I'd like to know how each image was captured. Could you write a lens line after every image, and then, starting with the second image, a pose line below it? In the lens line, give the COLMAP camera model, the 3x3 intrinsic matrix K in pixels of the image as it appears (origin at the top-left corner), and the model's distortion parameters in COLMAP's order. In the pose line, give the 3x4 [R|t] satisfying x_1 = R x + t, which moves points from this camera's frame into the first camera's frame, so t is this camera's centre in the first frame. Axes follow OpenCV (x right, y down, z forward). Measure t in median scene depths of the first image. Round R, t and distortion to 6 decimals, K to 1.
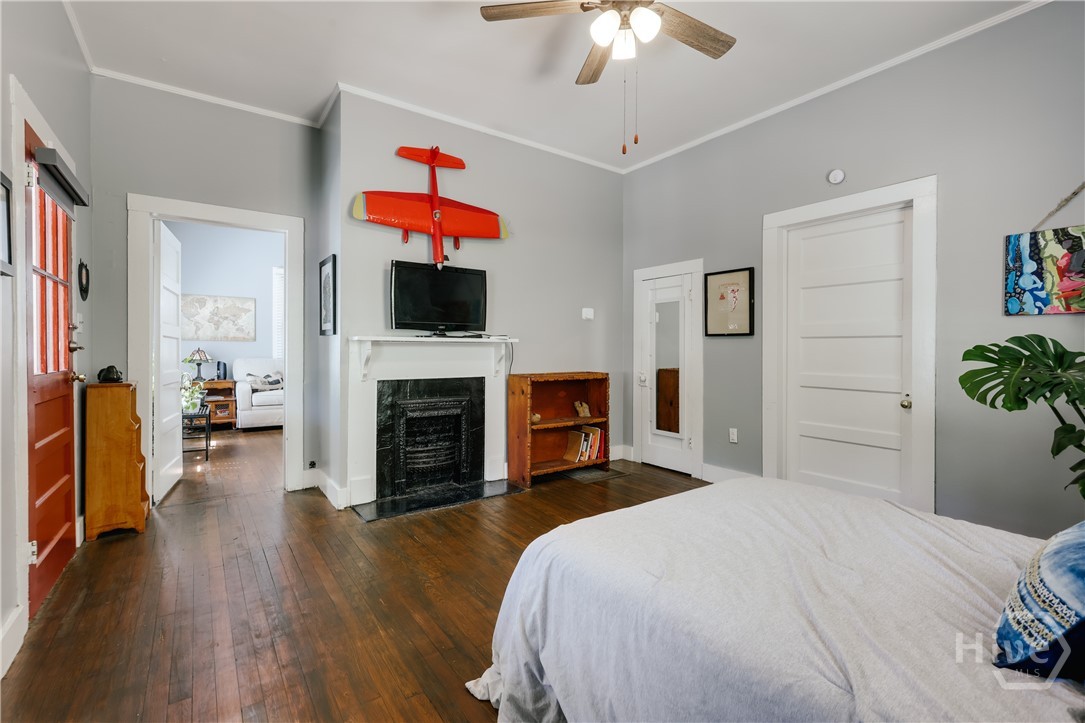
lens RADIAL K [[482.6, 0, 544.5], [0, 482.6, 356.2], [0, 0, 1]] dist [-0.000214, -0.000363]
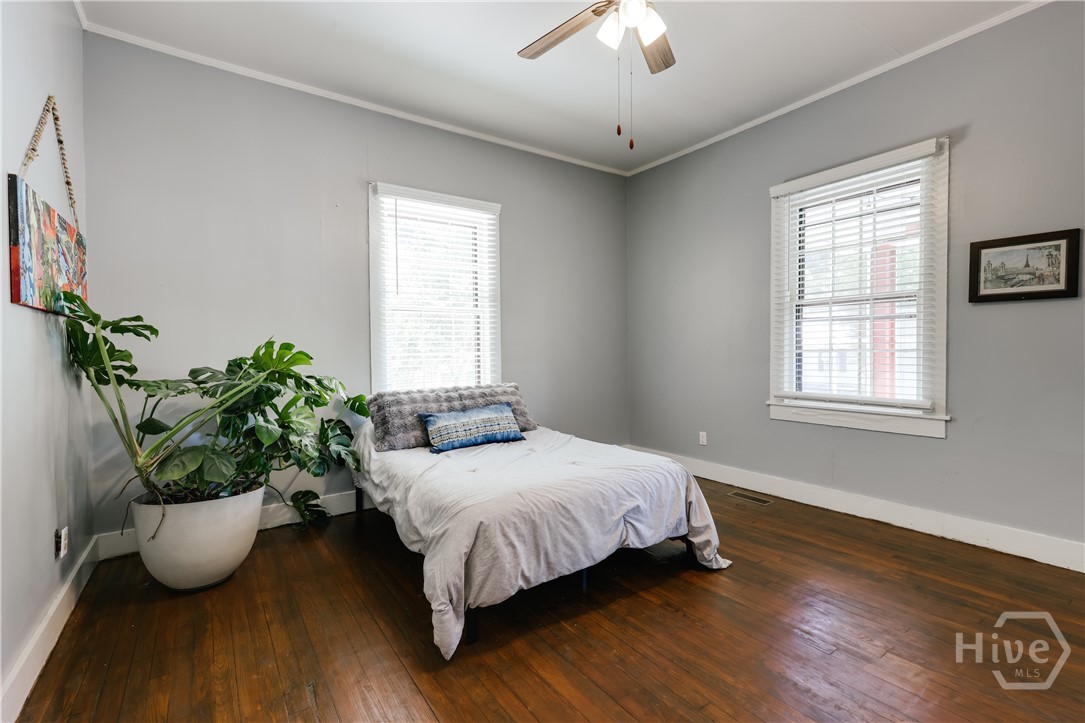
lens RADIAL K [[482.6, 0, 544.5], [0, 482.6, 356.2], [0, 0, 1]] dist [-0.000214, -0.000363]
pose [[-0.999961, 0.006148, -0.006395, 0.195821], [0.005964, 0.999581, 0.028317, -0.019804], [0.006566, 0.028278, -0.999579, 1.139549]]
